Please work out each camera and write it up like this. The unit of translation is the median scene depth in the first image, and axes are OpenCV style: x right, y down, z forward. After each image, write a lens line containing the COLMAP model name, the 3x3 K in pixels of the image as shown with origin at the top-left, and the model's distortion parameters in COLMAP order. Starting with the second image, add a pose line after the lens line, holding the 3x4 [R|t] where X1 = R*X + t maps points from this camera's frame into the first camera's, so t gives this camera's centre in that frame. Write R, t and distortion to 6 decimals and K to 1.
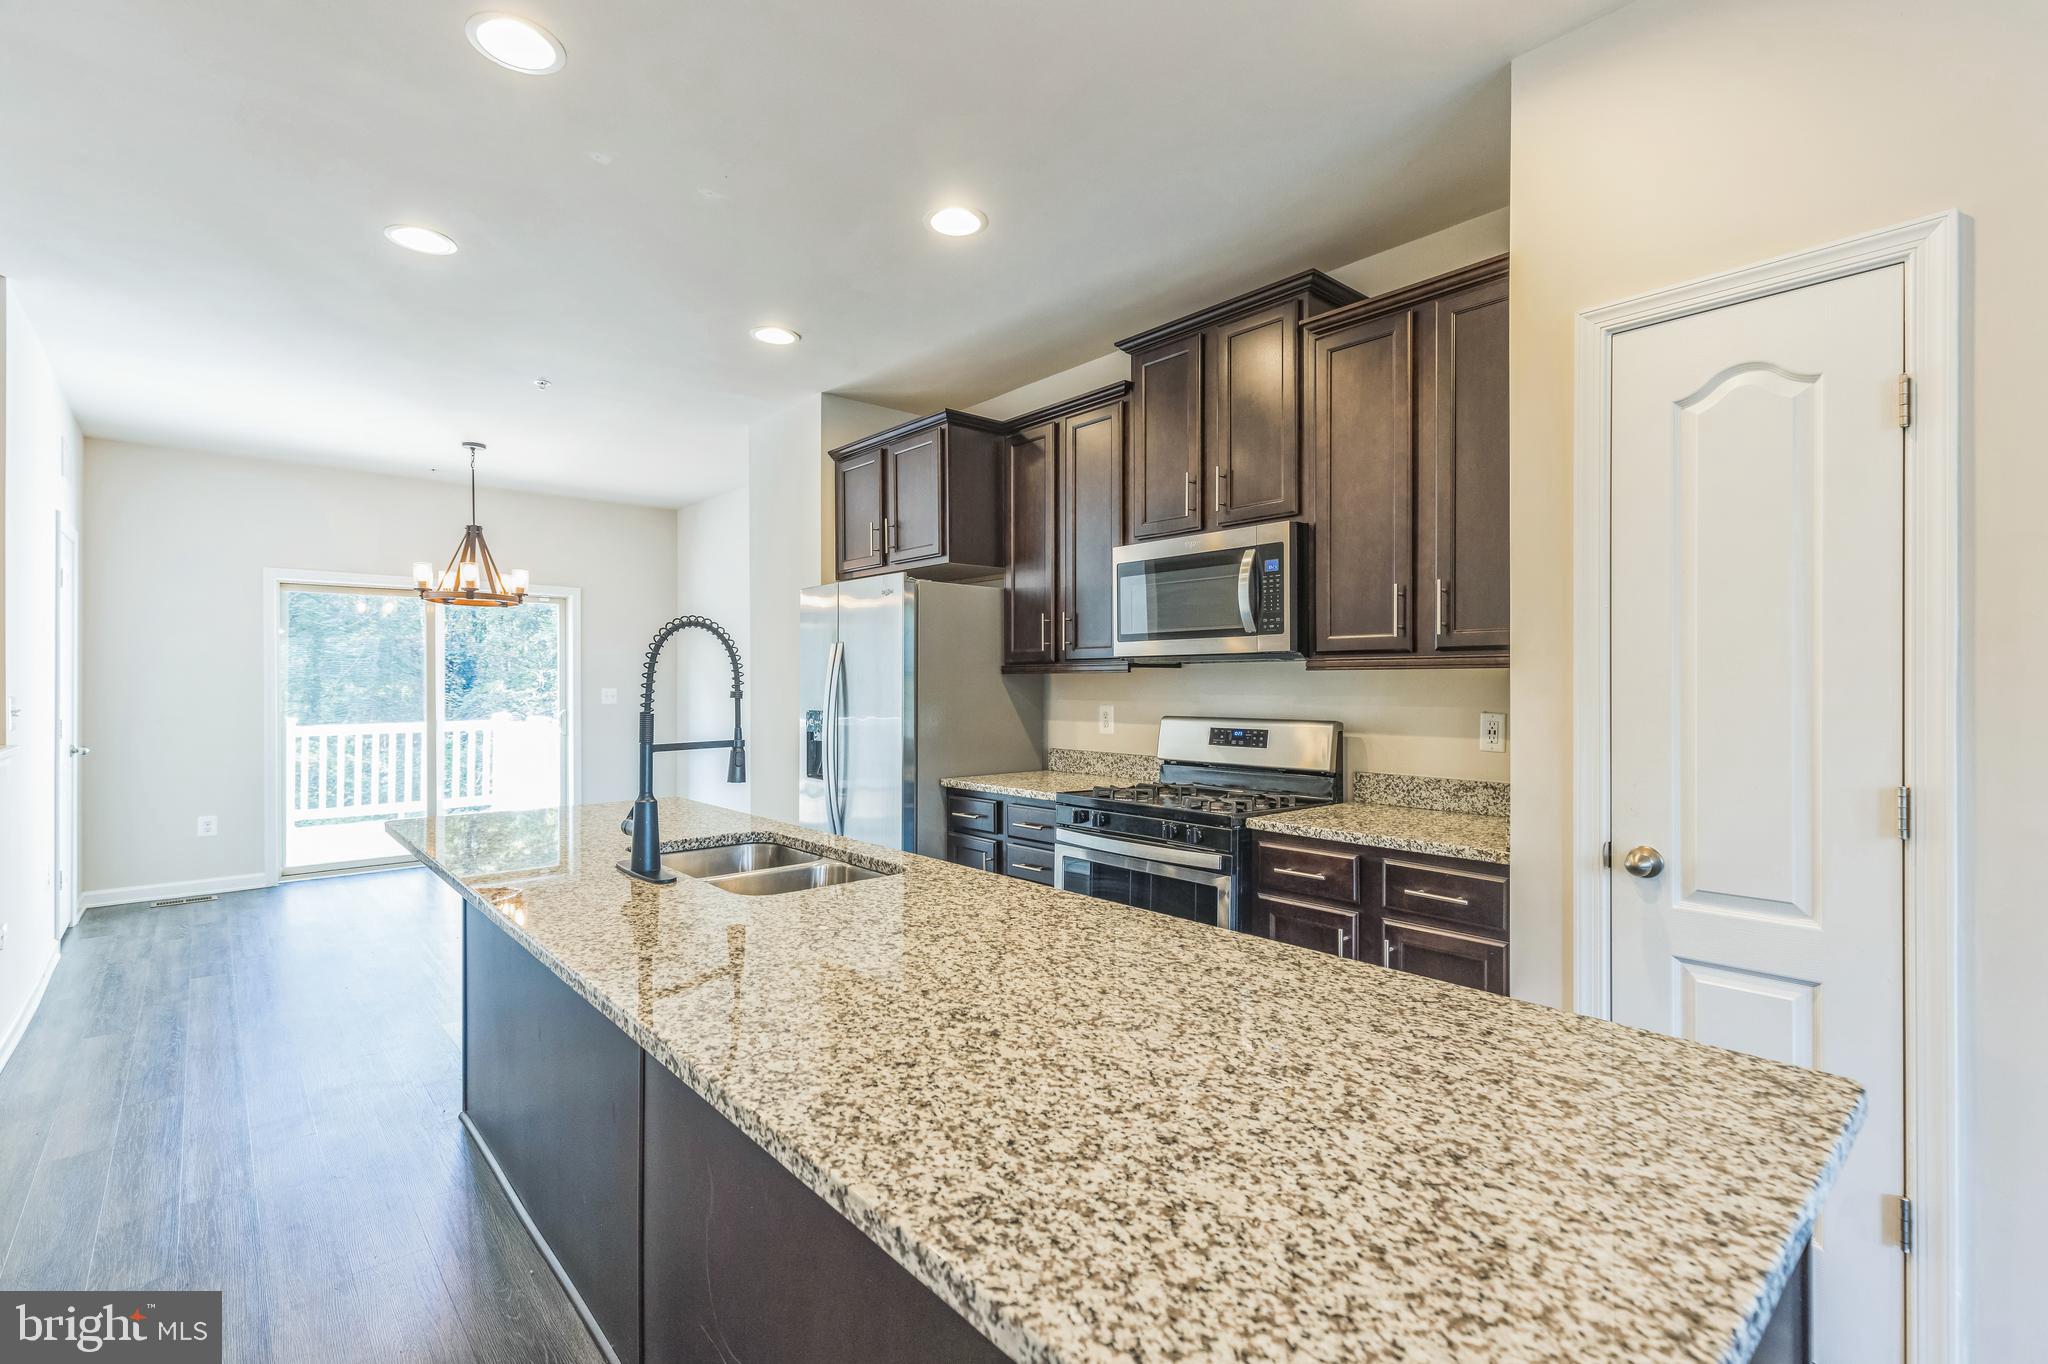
lens RADIAL K [[921.0, 0, 1029.0], [0, 921.0, 692.5], [0, 0, 1]] dist [0.006591, -0.001746]
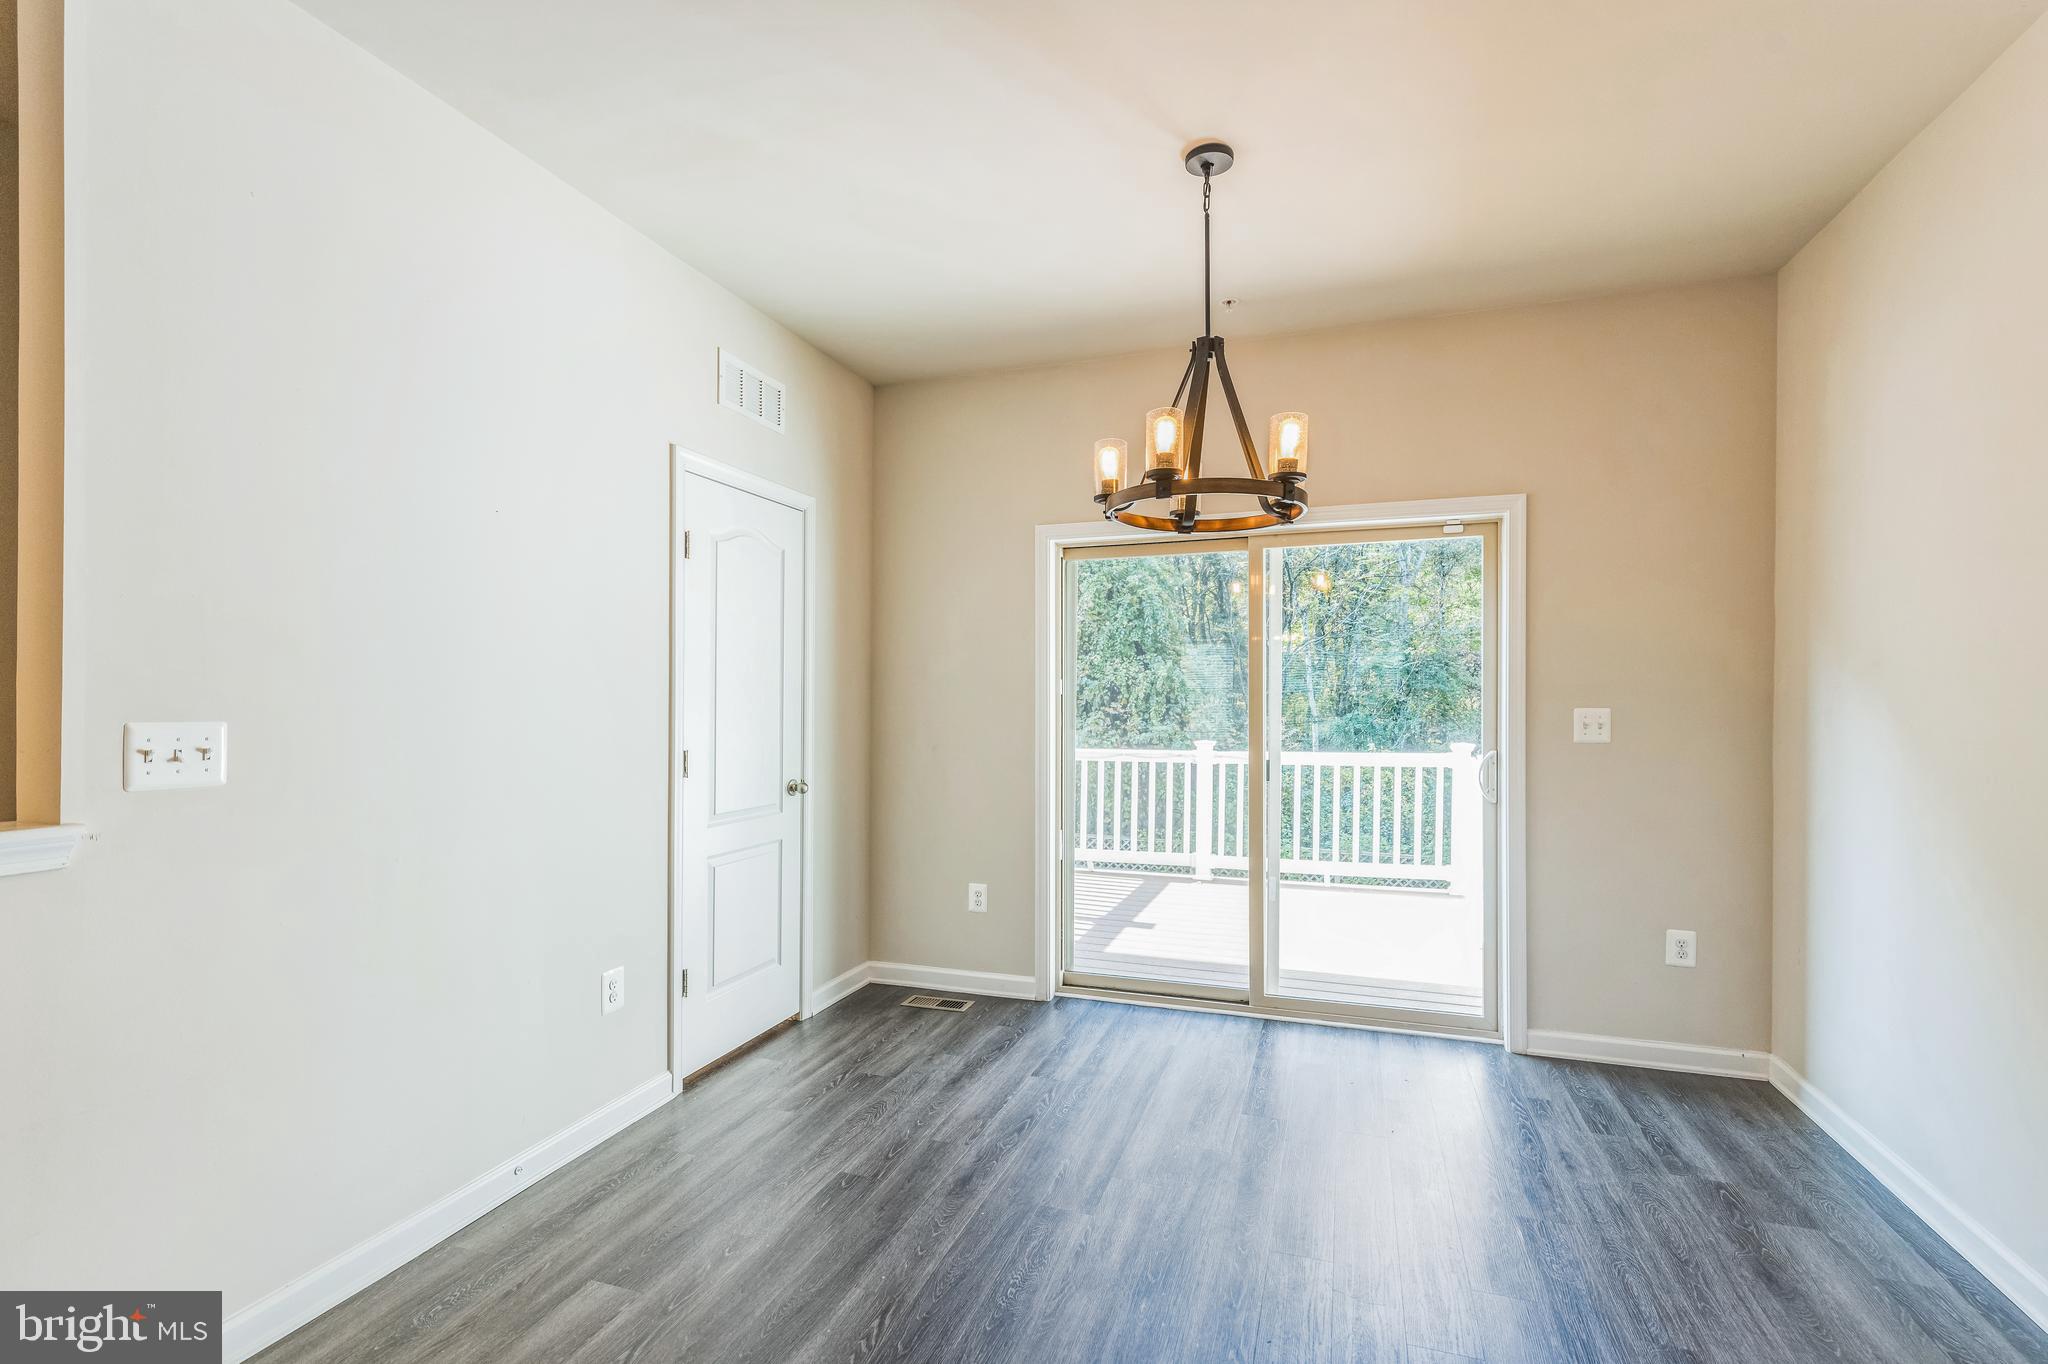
lens RADIAL K [[921.0, 0, 1031.1], [0, 921.0, 697.3], [0, 0, 1]] dist [0.006591, -0.001746]
pose [[0.490438, -0.001127, -0.871475, -0.423737], [-0.008298, 0.999948, -0.005963, -0.010795], [0.871437, 0.010156, 0.490403, 1.165774]]
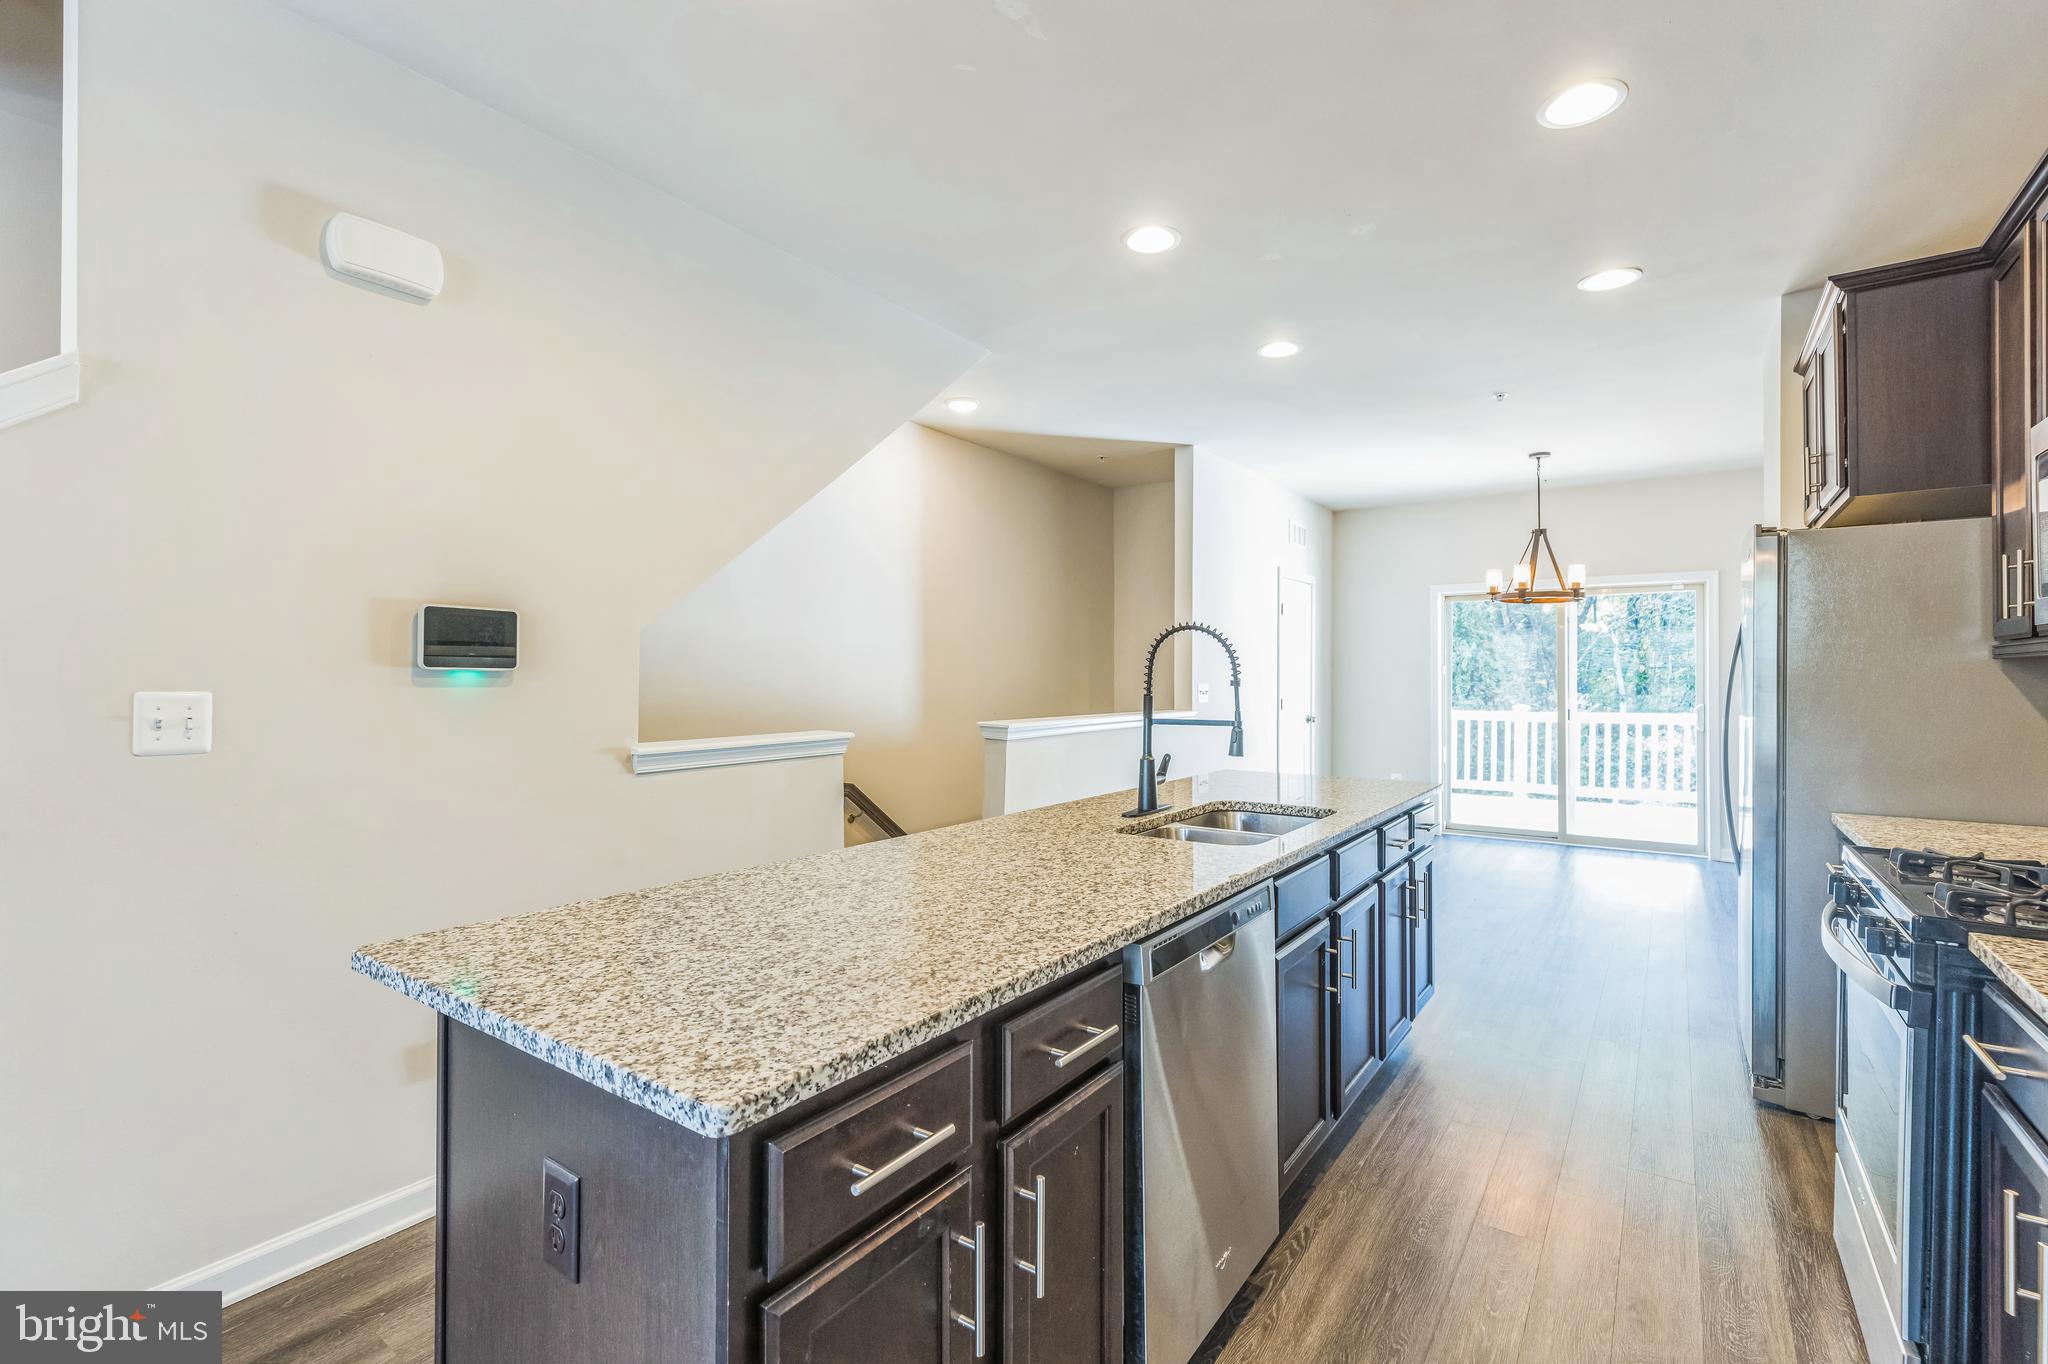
lens RADIAL K [[921.0, 0, 1032.3], [0, 921.0, 669.6], [0, 0, 1]] dist [0.006591, -0.001746]
pose [[0.232446, -0.006370, -0.972588, 0.499989], [-0.011305, 0.999893, -0.009251, -0.000673], [0.972544, 0.013146, 0.232350, 0.291561]]
